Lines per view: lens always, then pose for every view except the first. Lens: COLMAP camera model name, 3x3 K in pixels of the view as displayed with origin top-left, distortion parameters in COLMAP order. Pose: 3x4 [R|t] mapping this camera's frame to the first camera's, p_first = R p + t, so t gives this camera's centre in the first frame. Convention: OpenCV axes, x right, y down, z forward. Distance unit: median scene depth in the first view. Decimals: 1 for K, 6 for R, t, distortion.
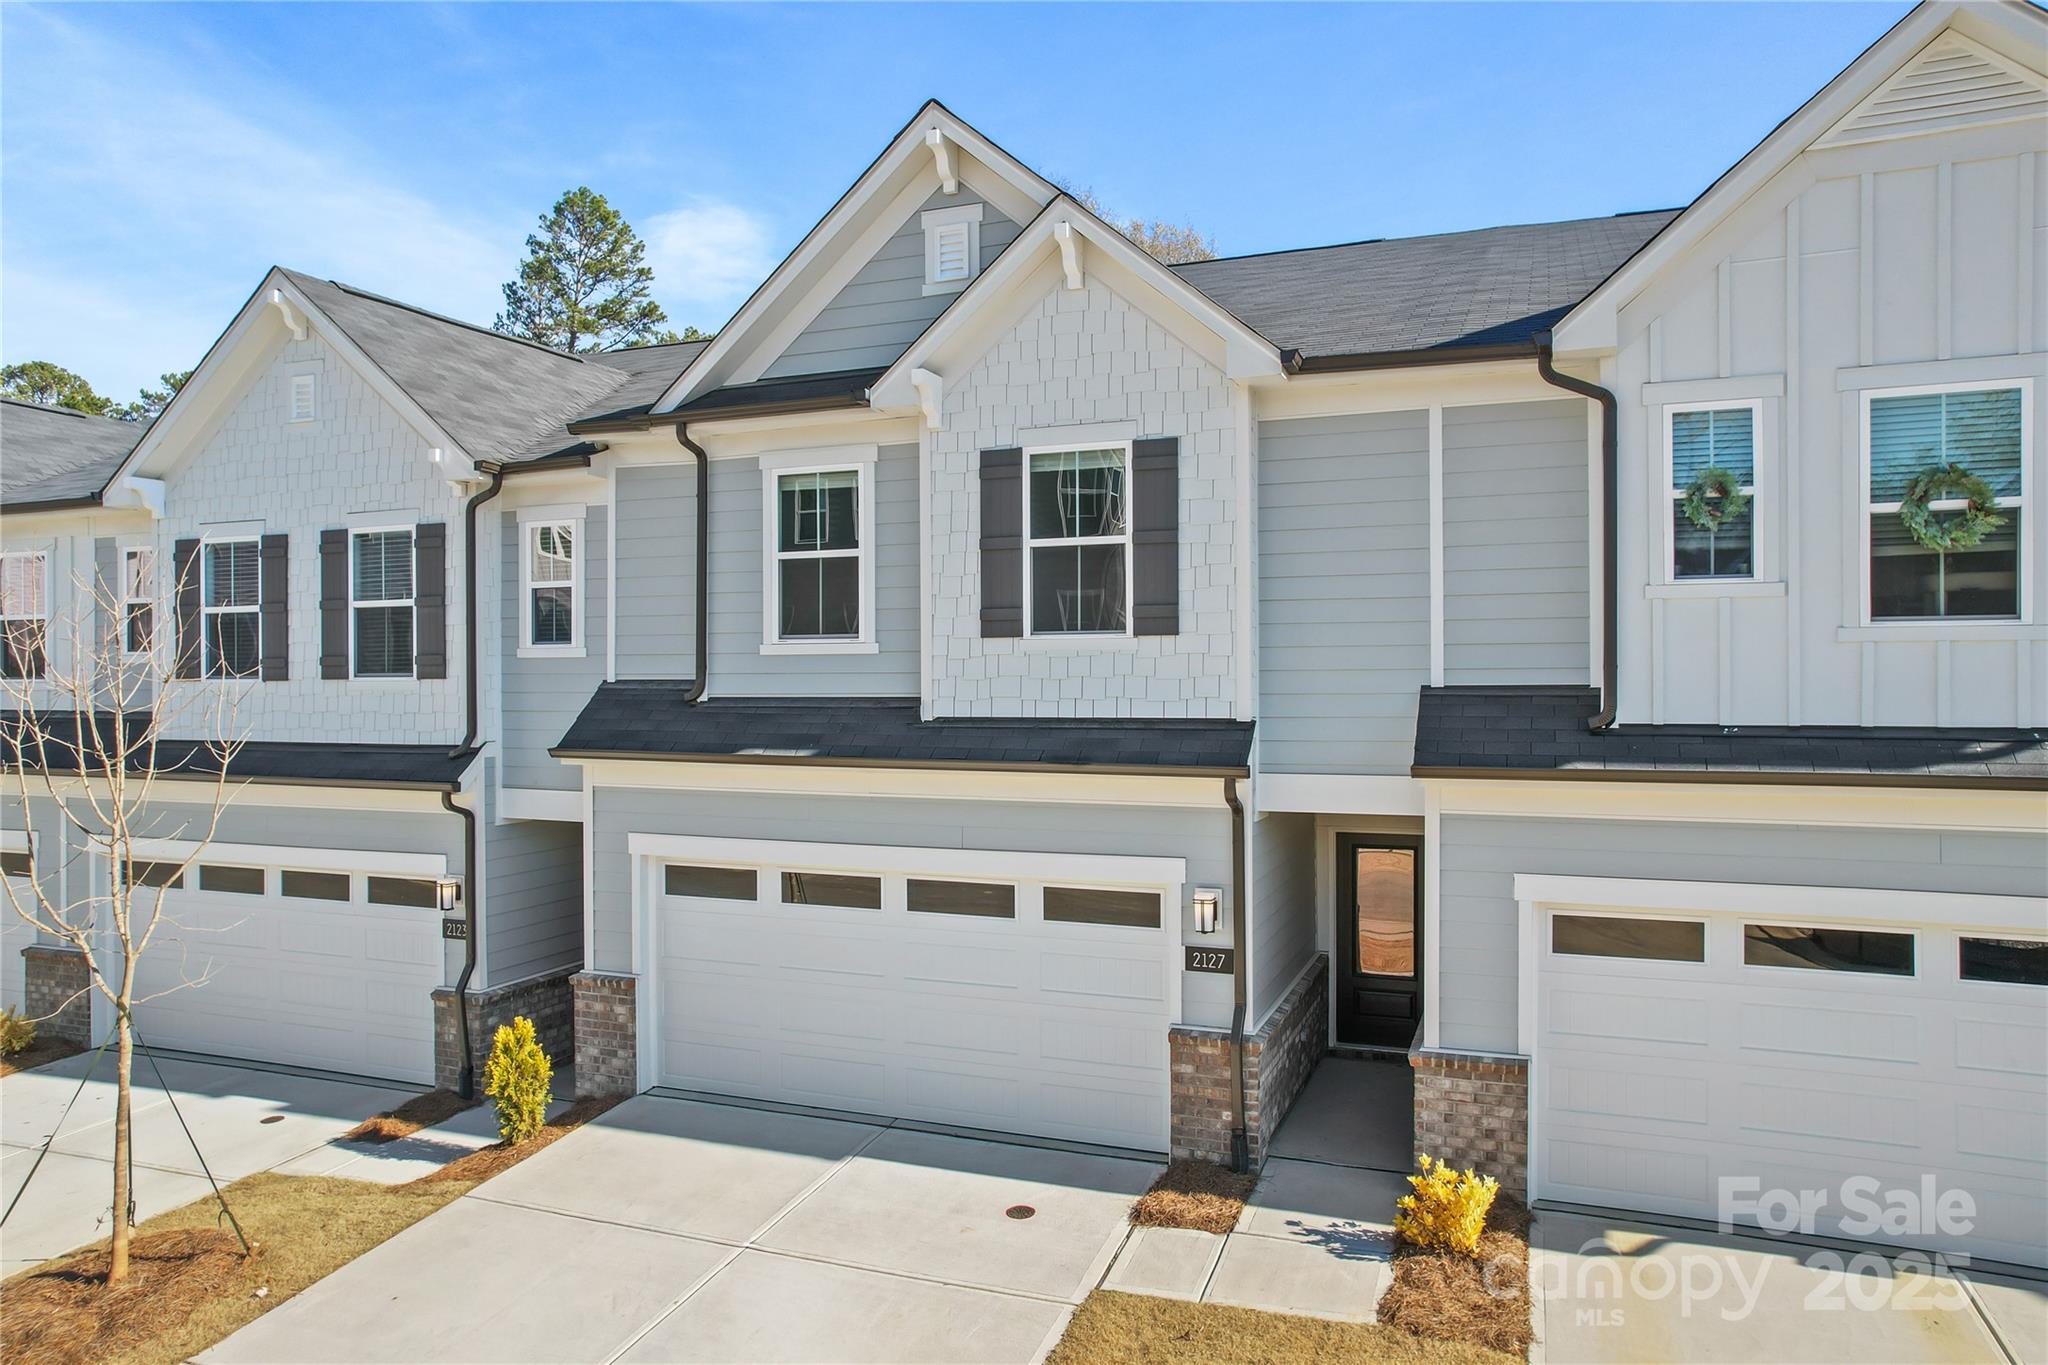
lens RADIAL K [[1330.4, 0, 1022.5], [0, 1330.4, 699.8], [0, 0, 1]] dist [-0.087801, 0.090820]
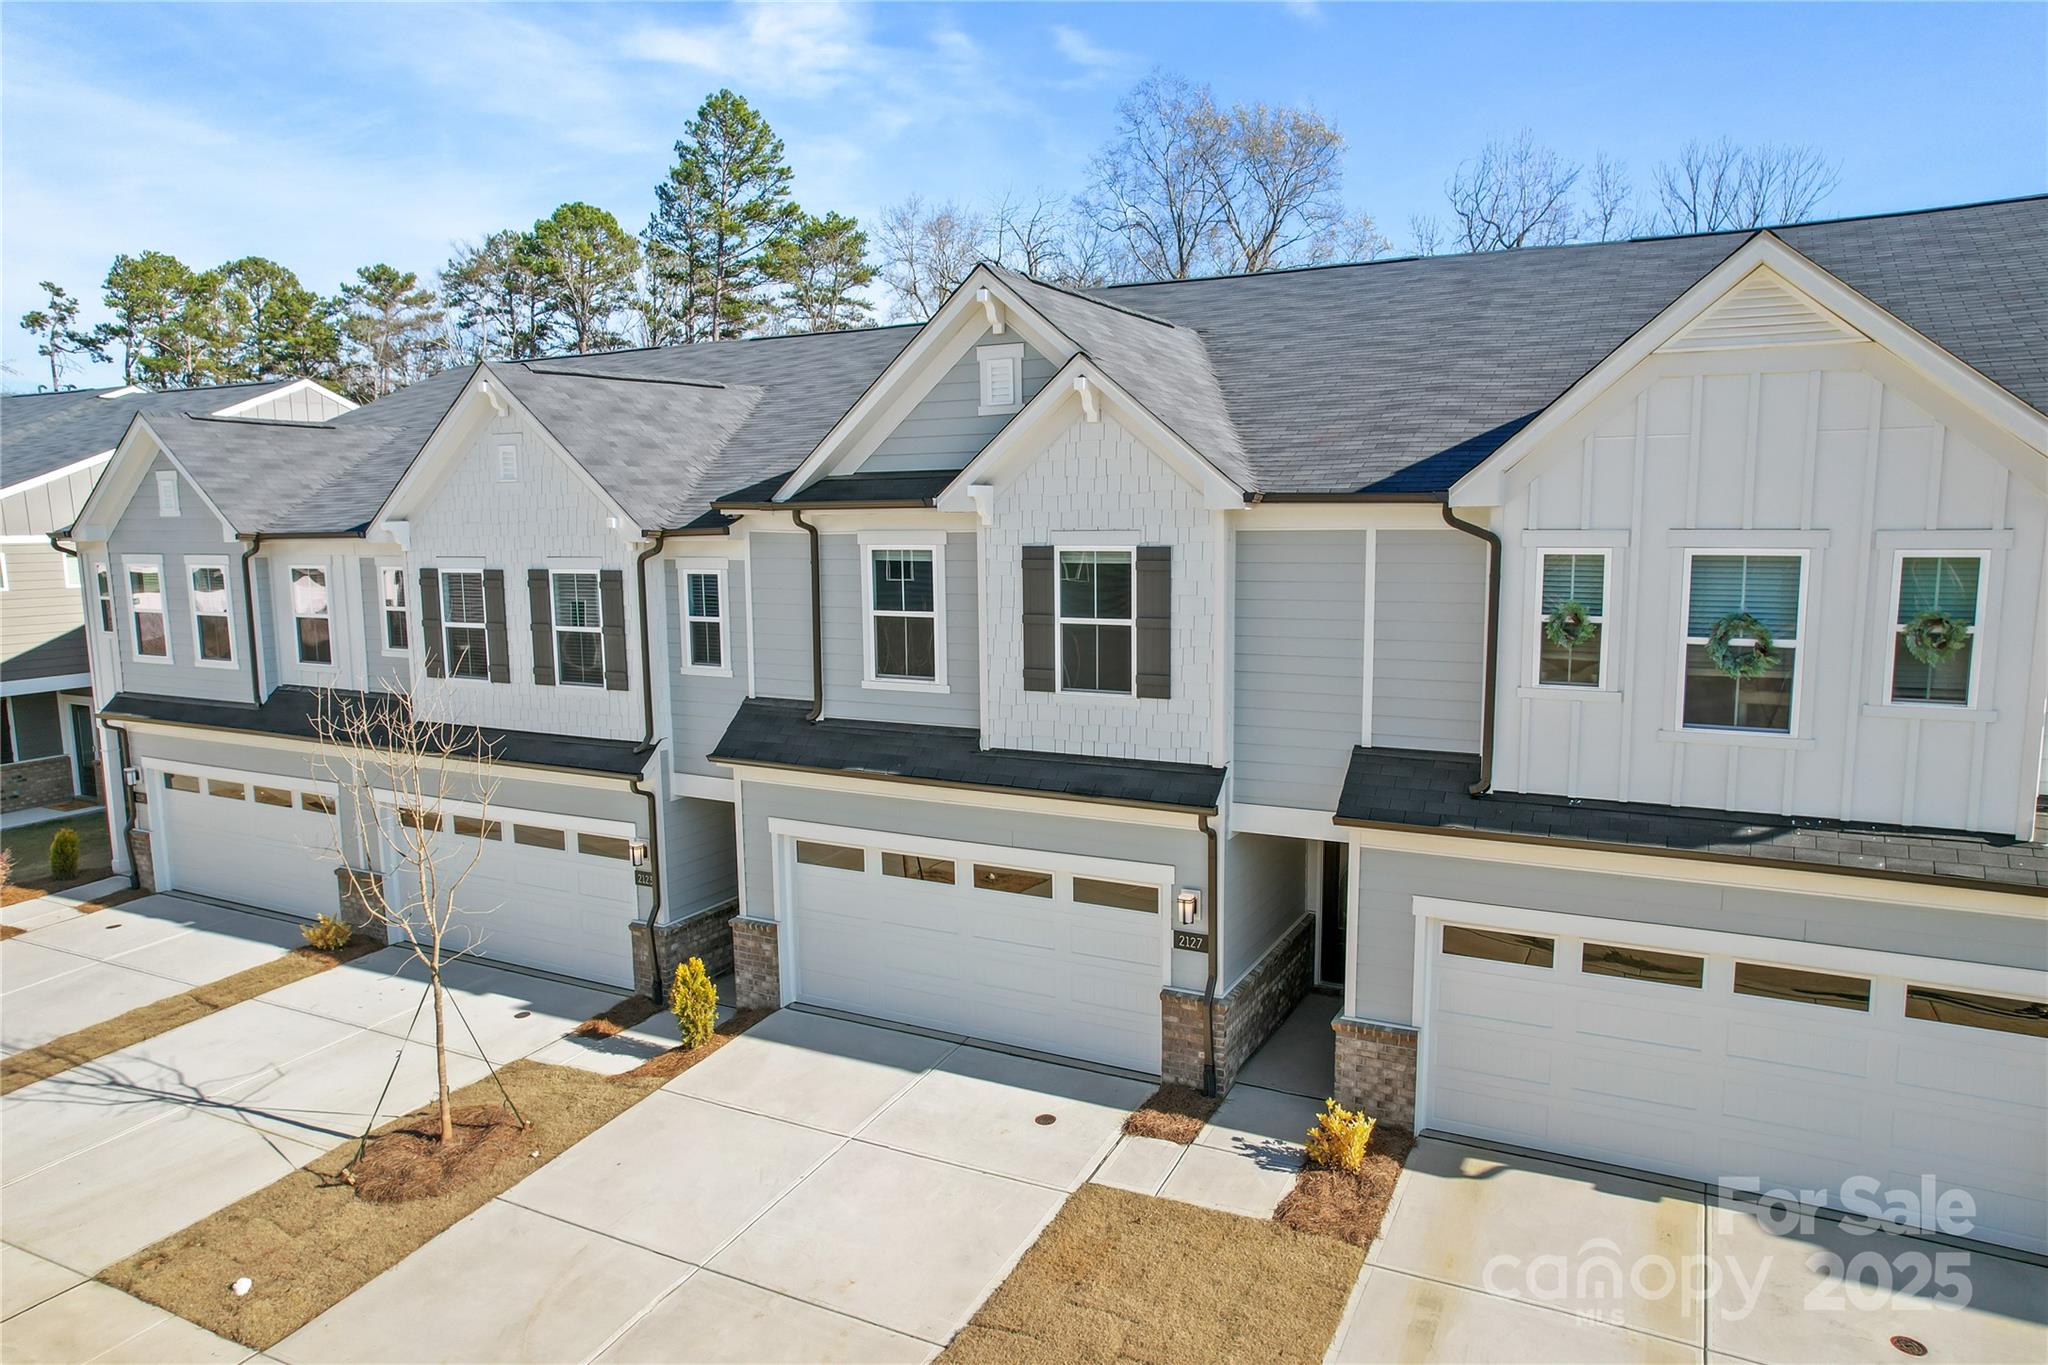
lens RADIAL K [[1333.7, 0, 1028.6], [0, 1333.7, 687.1], [0, 0, 1]] dist [-0.082332, 0.082128]
pose [[0.993325, 0.006962, -0.115143, 0.124669], [0.008382, 0.991181, 0.132248, -0.225105], [0.115048, -0.132330, 0.984506, -0.289690]]
